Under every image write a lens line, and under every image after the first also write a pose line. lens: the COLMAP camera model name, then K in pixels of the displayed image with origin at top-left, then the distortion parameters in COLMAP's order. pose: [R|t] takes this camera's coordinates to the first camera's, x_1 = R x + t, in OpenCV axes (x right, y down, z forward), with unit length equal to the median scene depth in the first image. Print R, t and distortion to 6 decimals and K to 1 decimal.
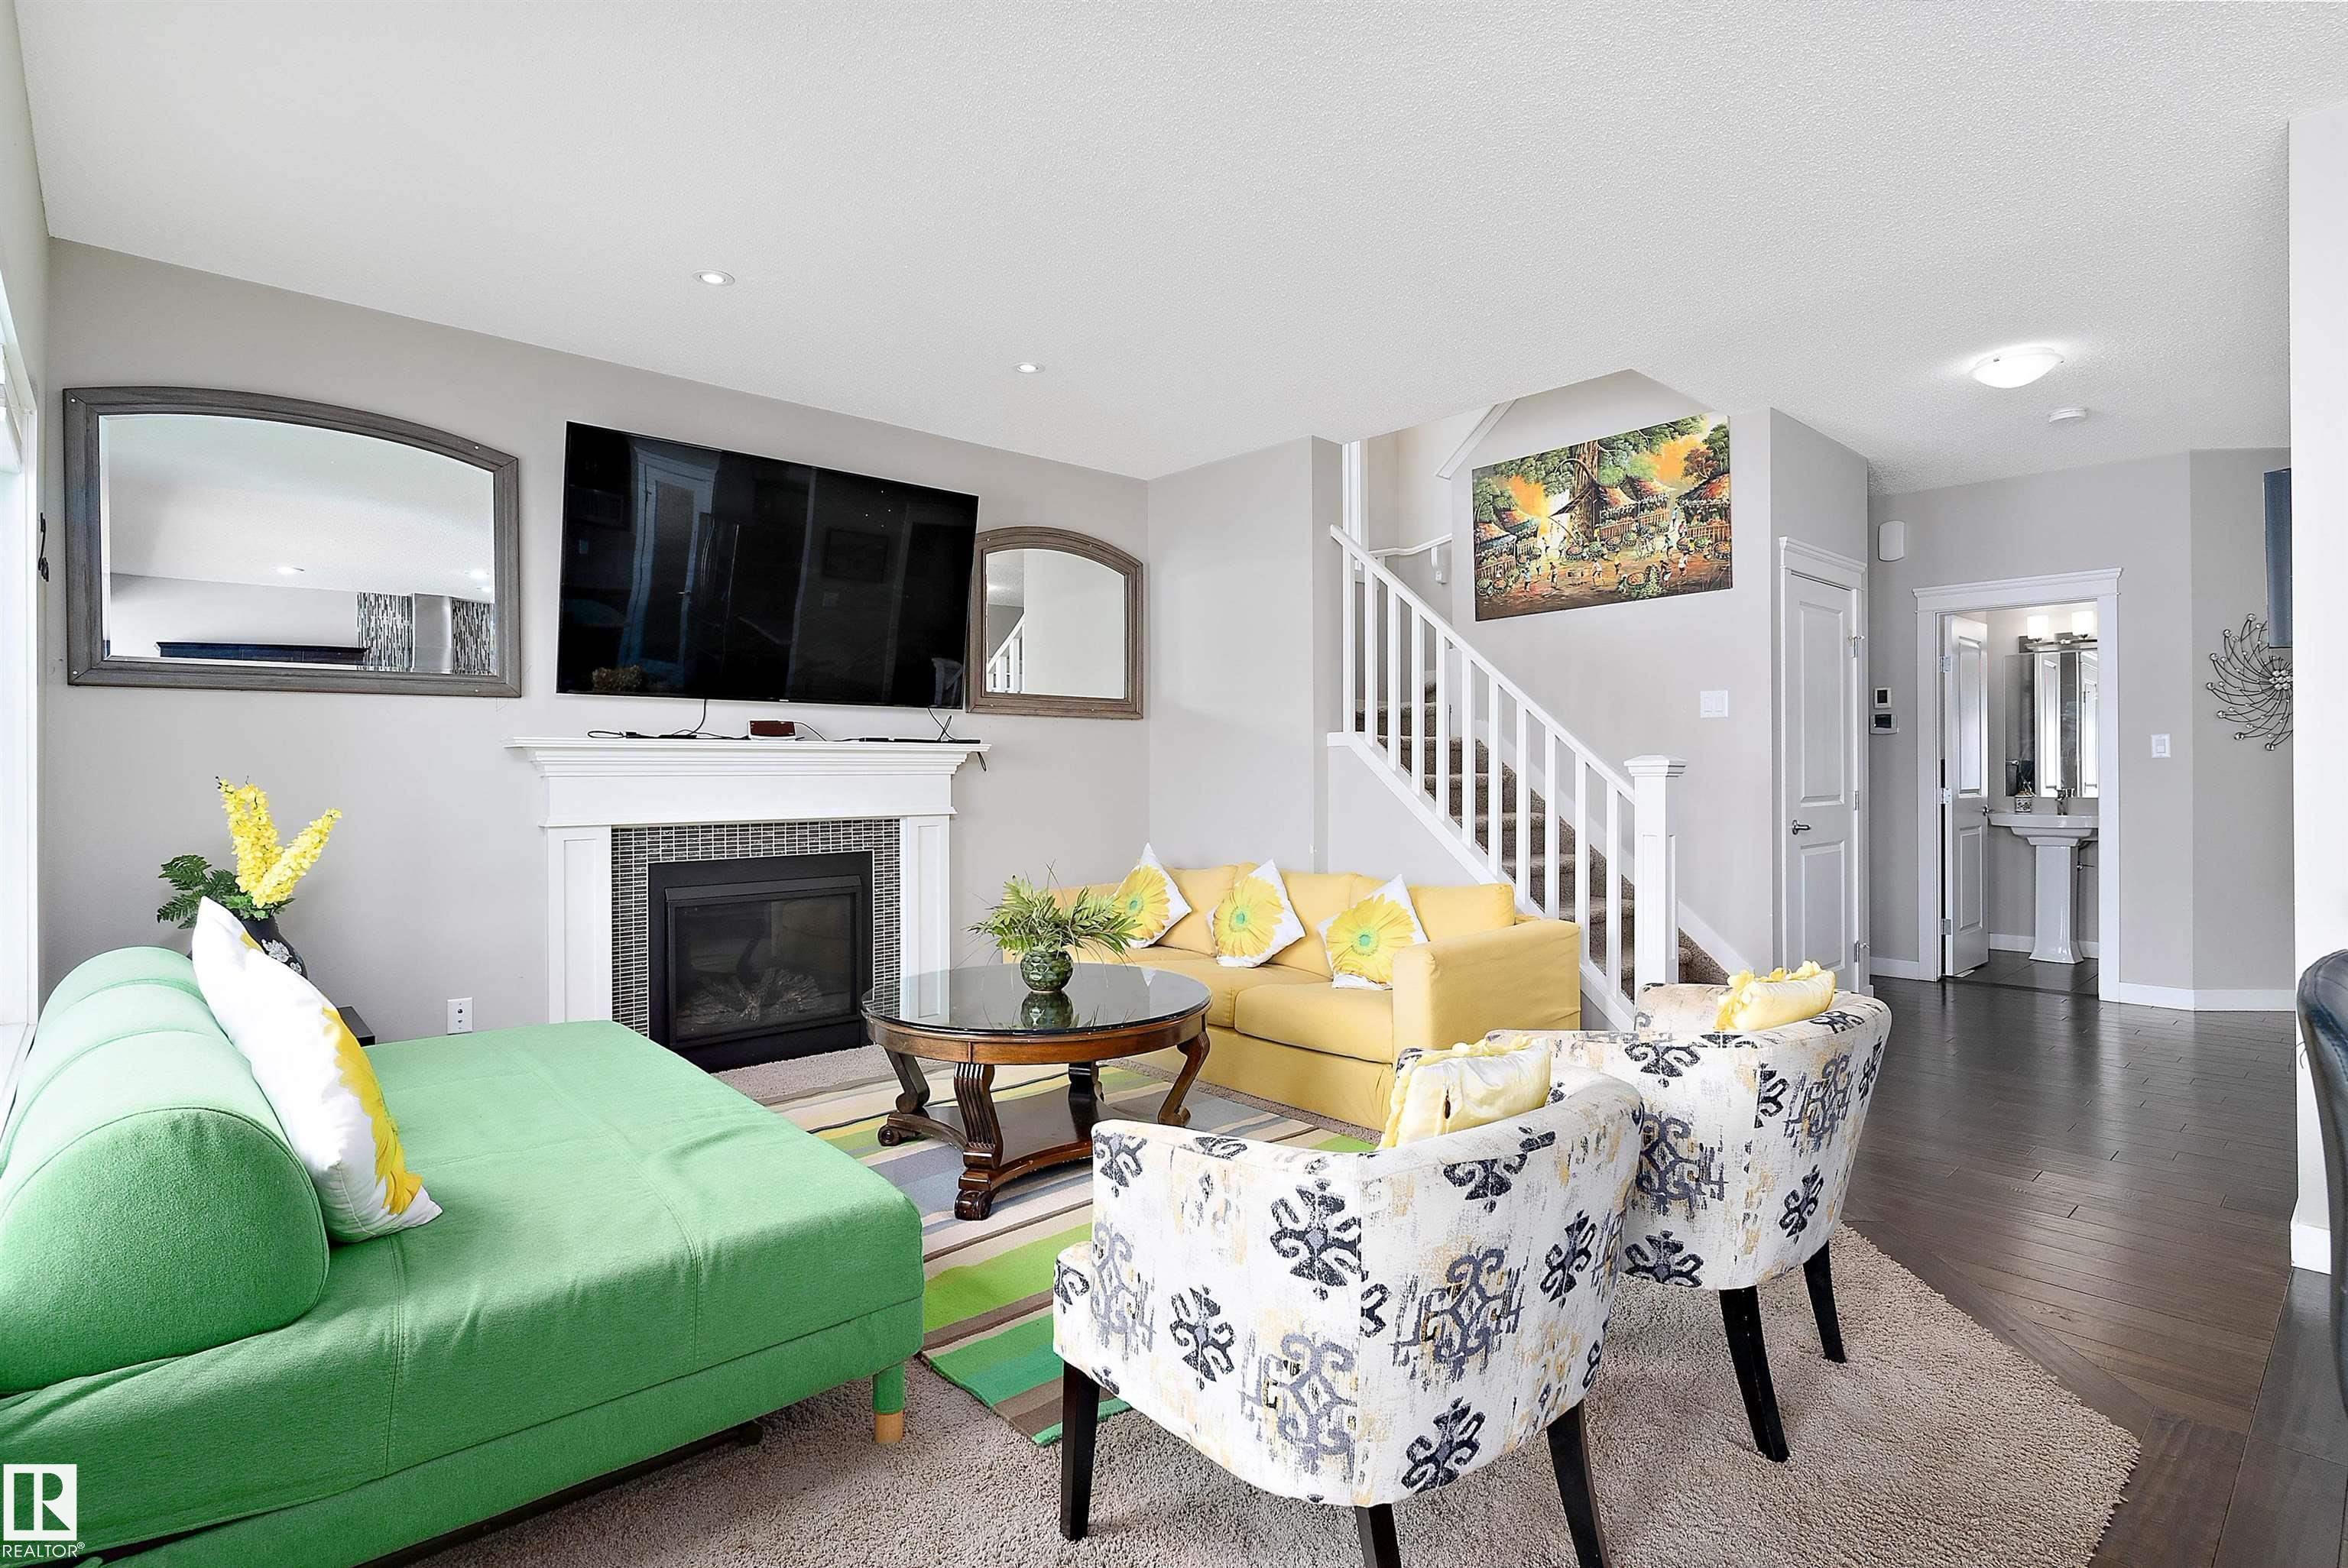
lens RADIAL K [[1158.0, 0, 1178.4], [0, 1158.0, 755.0], [0, 0, 1]] dist [-0.001015, -0.000357]
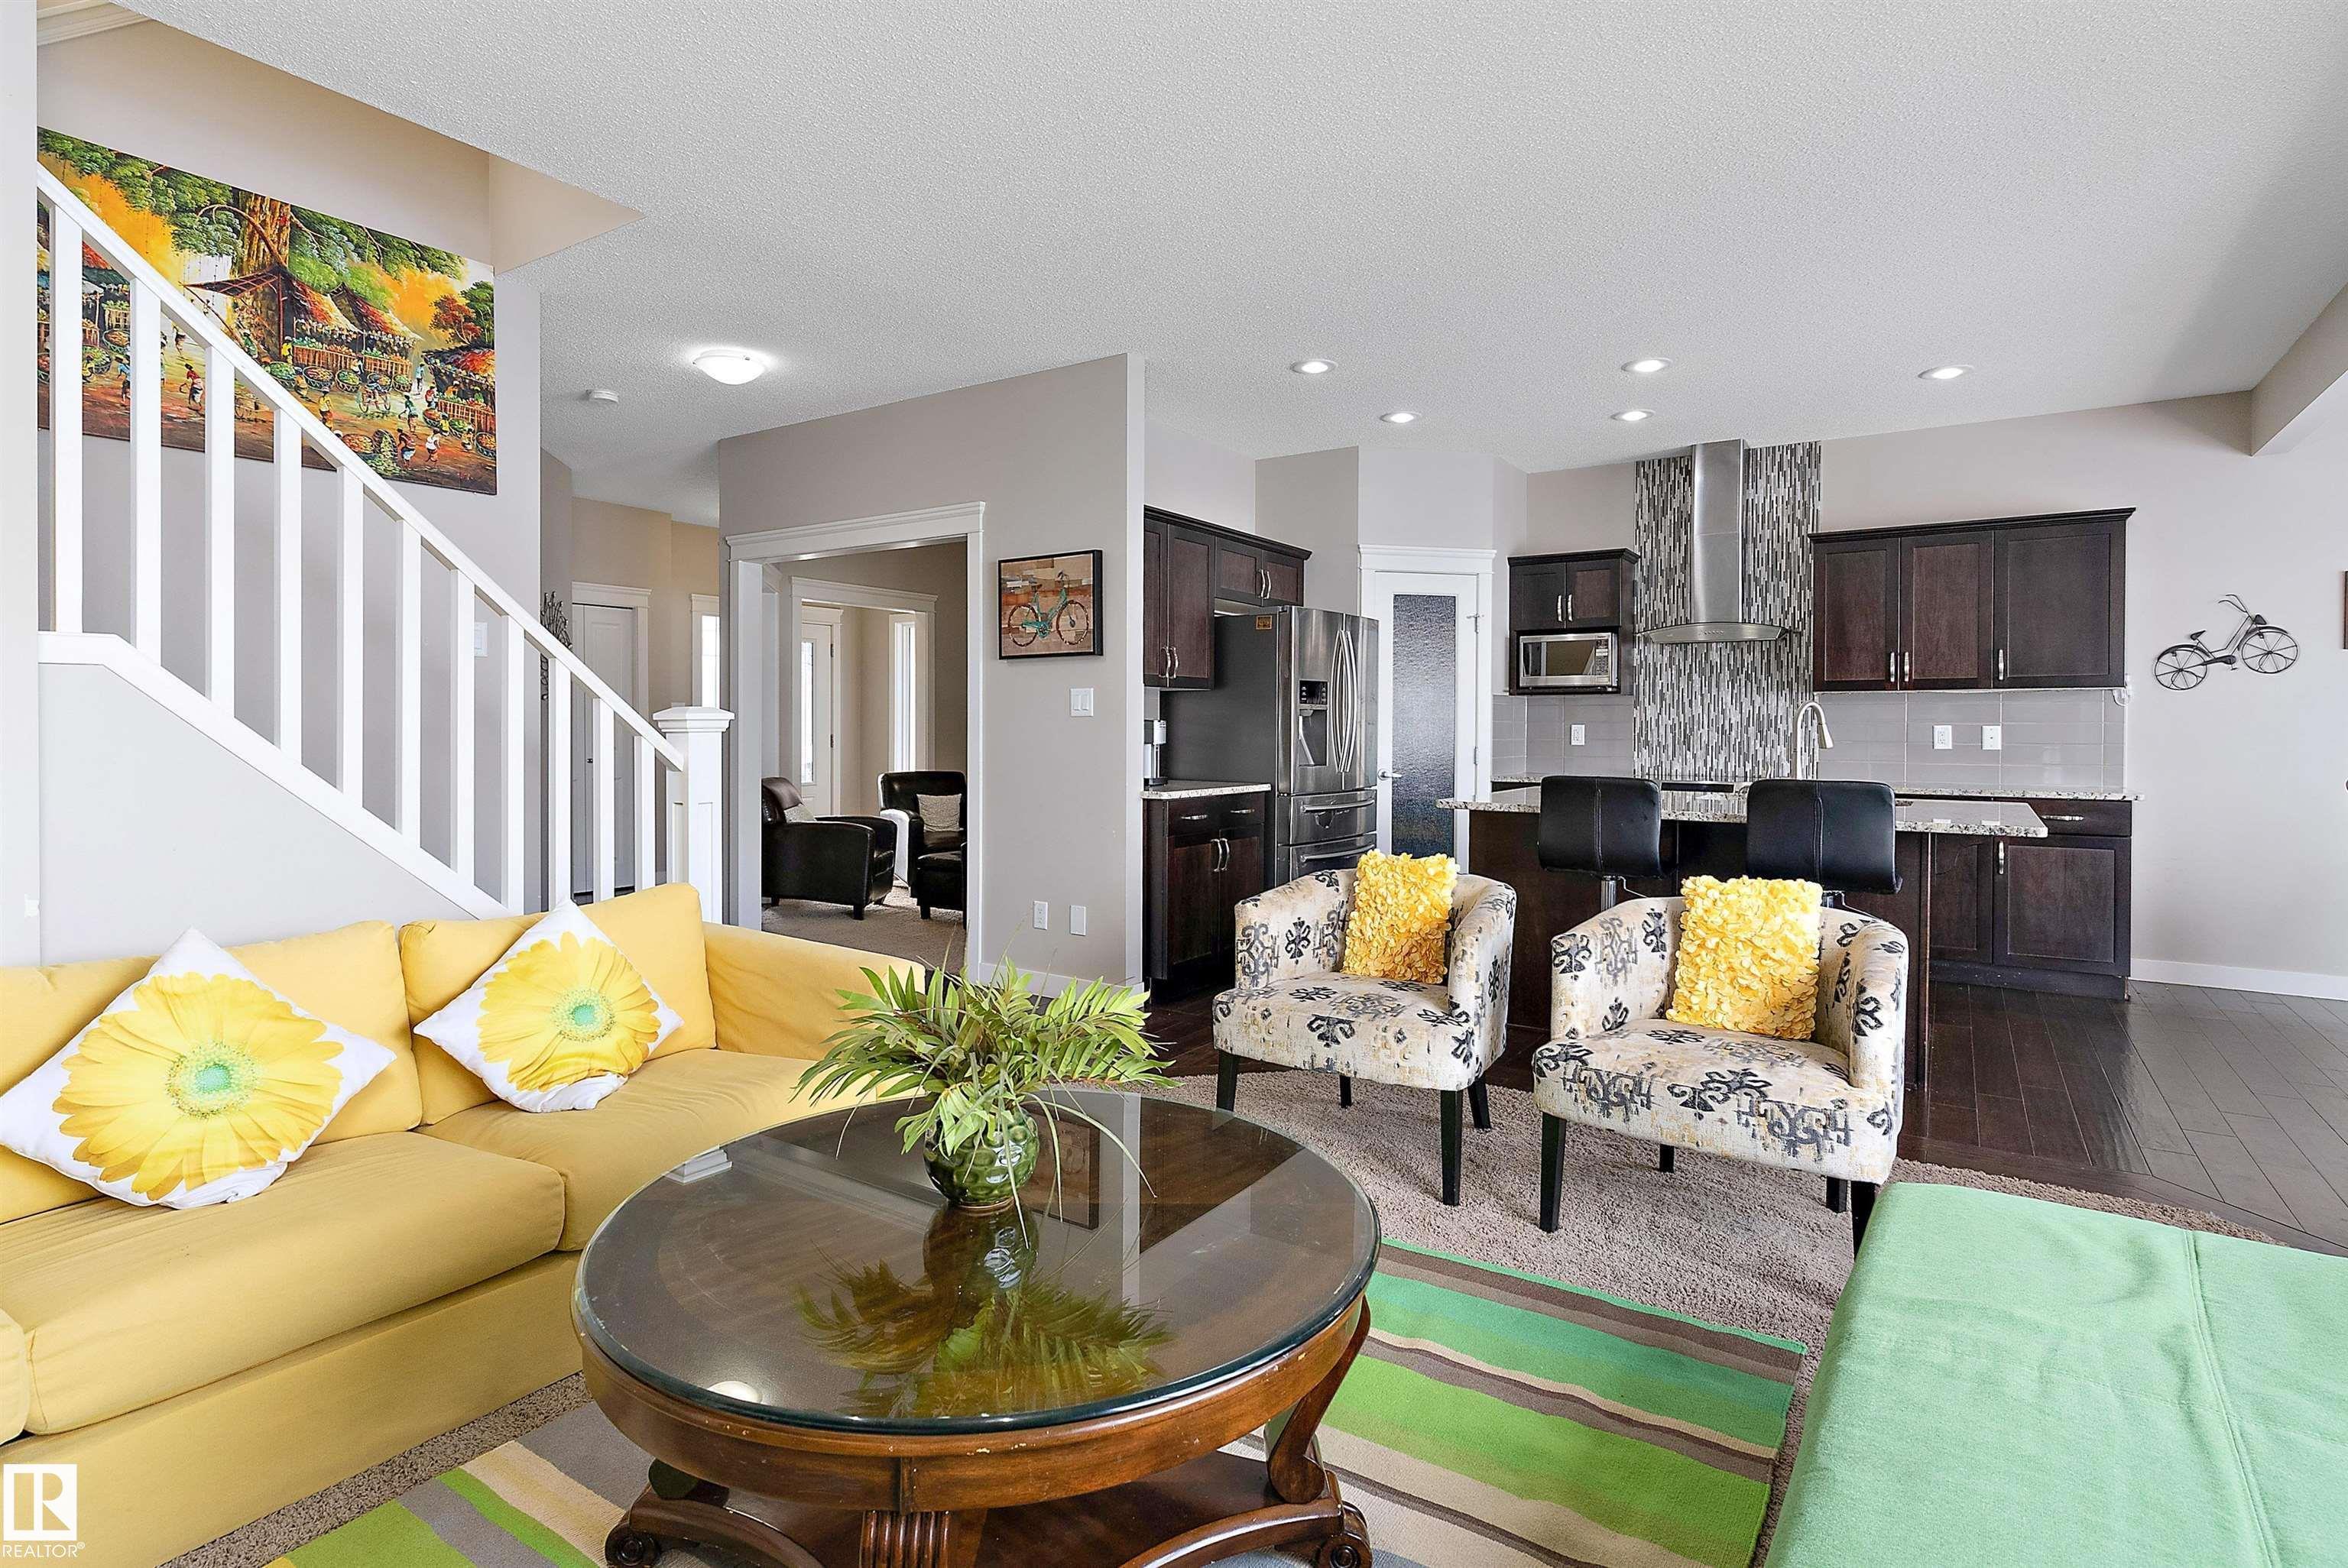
lens RADIAL K [[1158.0, 0, 1178.4], [0, 1158.0, 755.0], [0, 0, 1]] dist [-0.001015, -0.000357]
pose [[-0.241157, -0.019713, 0.970286, -0.417278], [-0.016480, 0.999733, 0.016216, 0.014993], [-0.970346, -0.012079, -0.241417, 0.733586]]
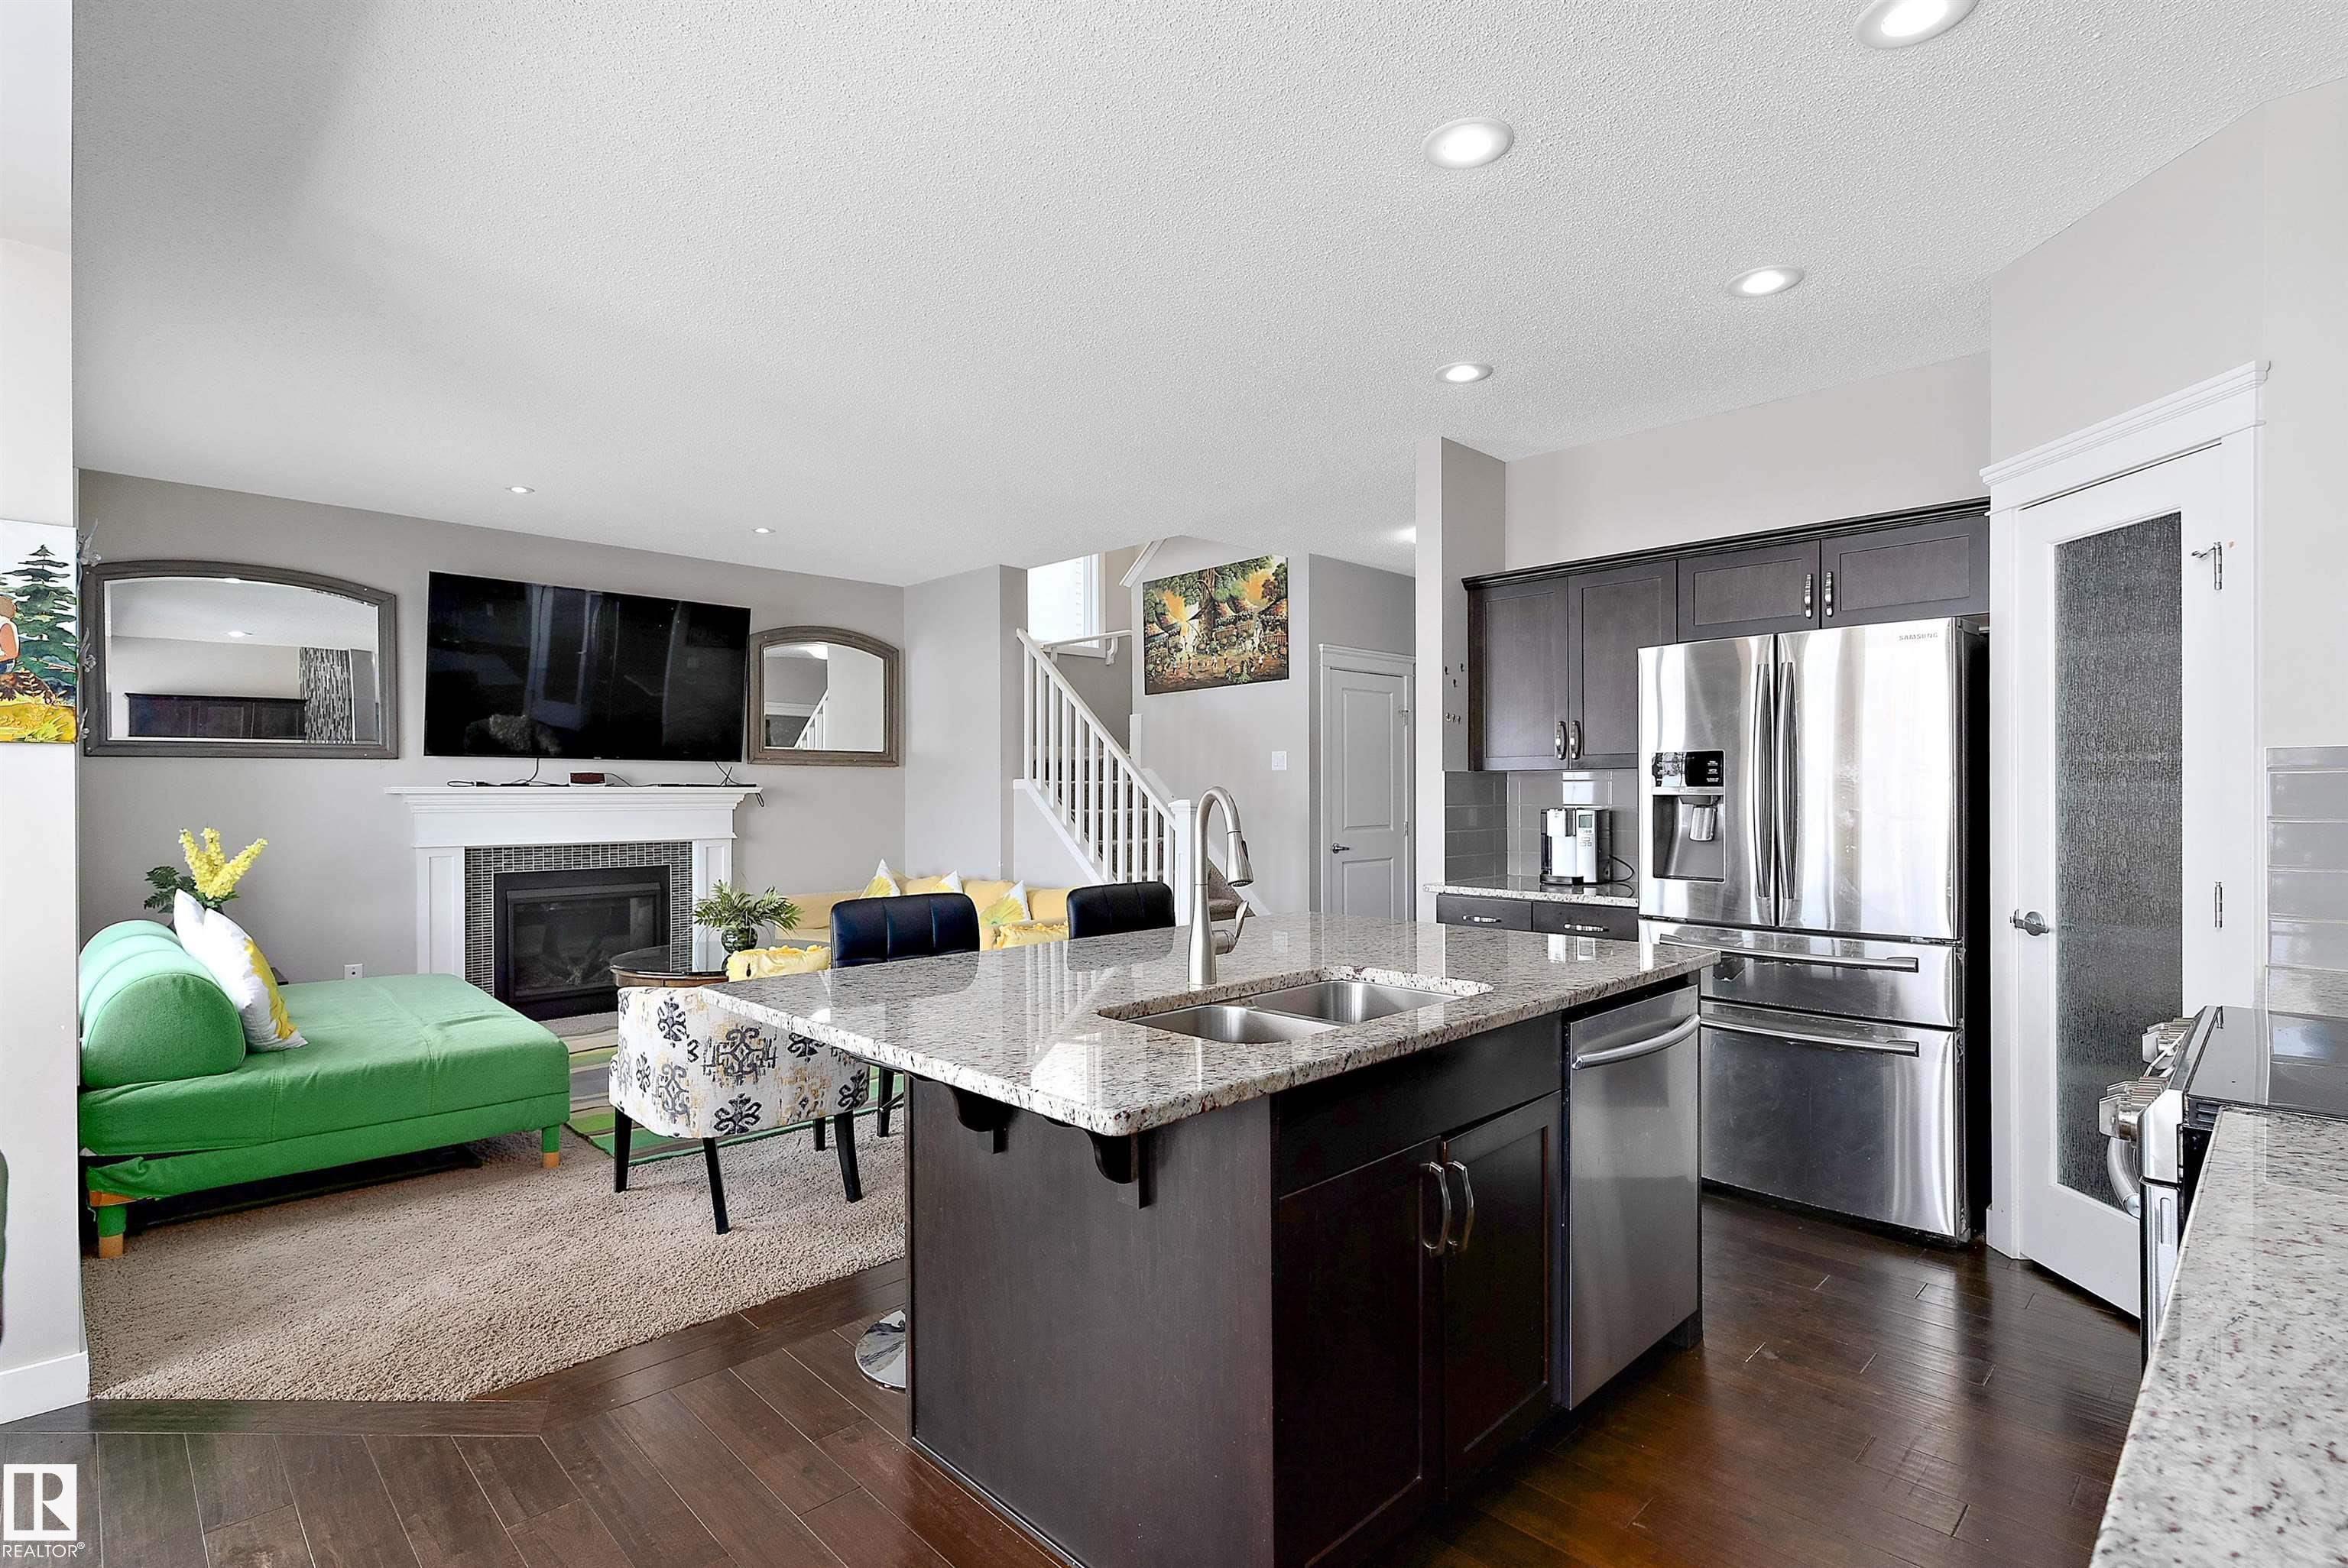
lens RADIAL K [[1125.4, 0, 1180.3], [0, 1125.4, 779.6], [0, 0, 1]] dist [-0.001385, 0.000798]
pose [[0.999245, 0.002723, 0.038748, 0.293971], [-0.002817, 0.999993, 0.002383, -0.024327], [-0.038741, -0.002490, 0.999246, -0.369489]]
